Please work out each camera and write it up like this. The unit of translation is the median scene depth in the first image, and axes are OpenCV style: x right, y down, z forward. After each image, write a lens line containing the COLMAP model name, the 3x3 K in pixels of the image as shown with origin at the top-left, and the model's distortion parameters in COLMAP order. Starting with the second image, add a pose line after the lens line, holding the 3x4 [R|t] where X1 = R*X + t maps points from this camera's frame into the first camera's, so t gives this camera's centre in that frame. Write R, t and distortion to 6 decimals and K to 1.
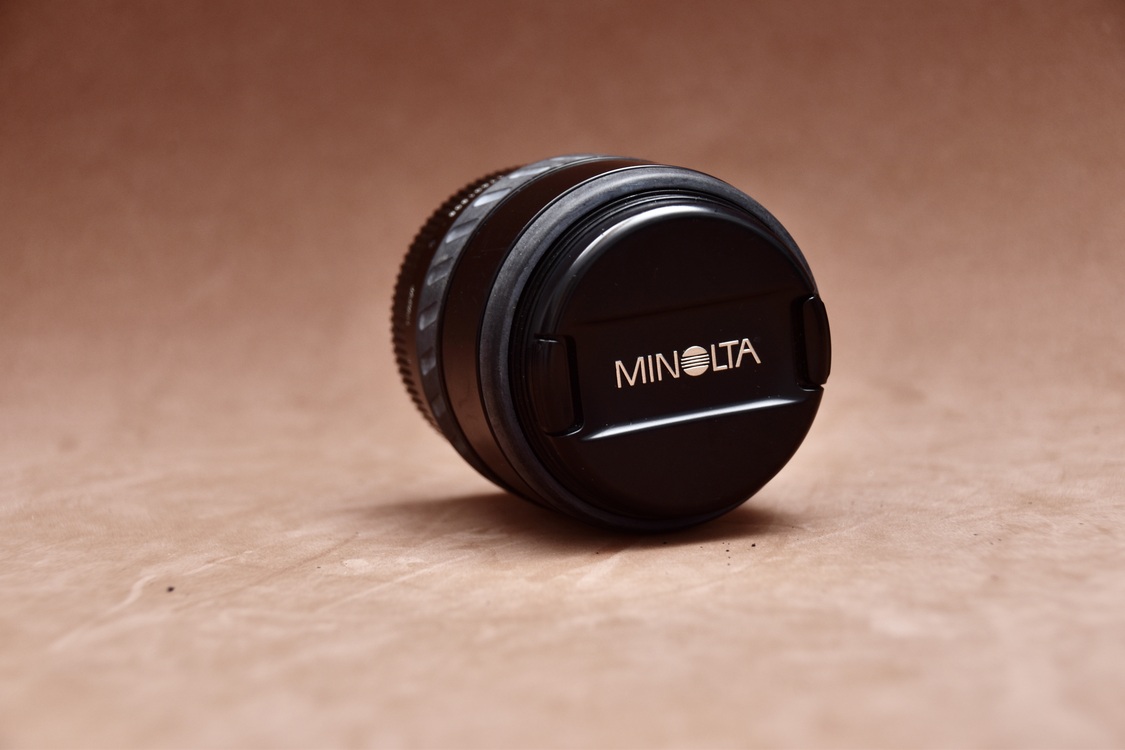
lens RADIAL K [[2731.0, 0, 562.5], [0, 2731.0, 375.0], [0, 0, 1]] dist [0.412309, -0.300902]
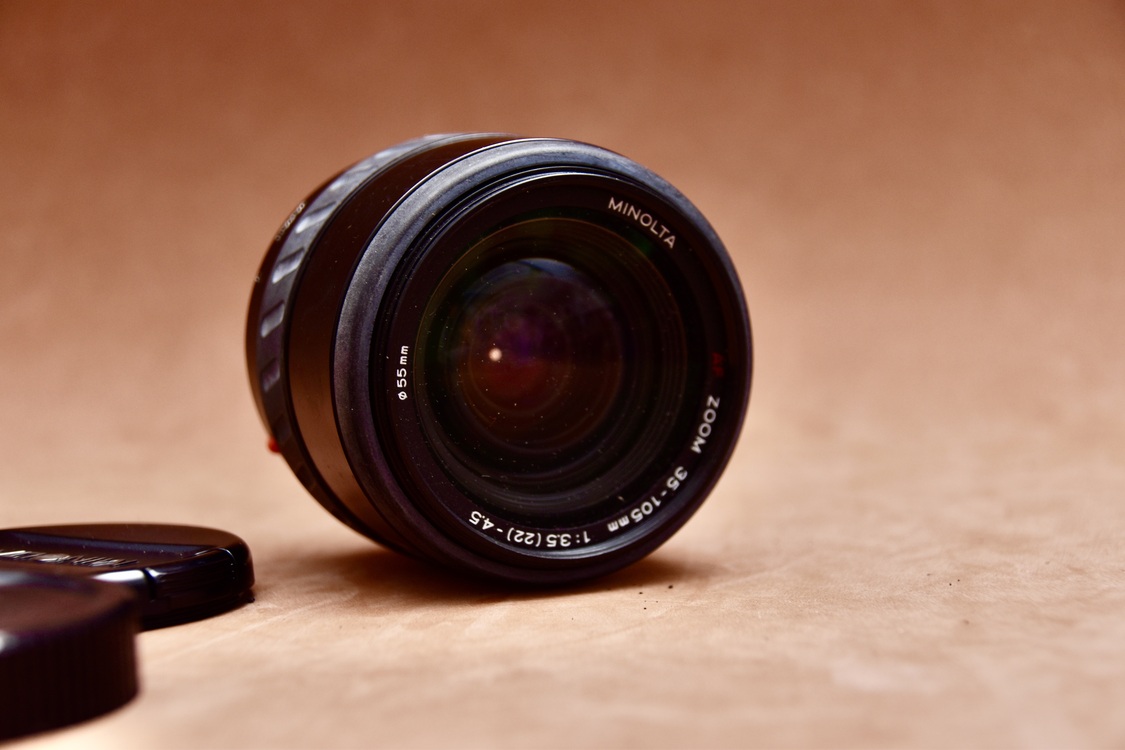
lens RADIAL K [[2625.3, 0, 562.5], [0, 2625.3, 375.0], [0, 0, 1]] dist [0.269610, -0.066835]
pose [[0.997693, 0.007870, 0.067429, -0.018876], [-0.005611, 0.999419, -0.033615, 0.024283], [-0.067654, 0.033159, 0.997158, 0.191669]]
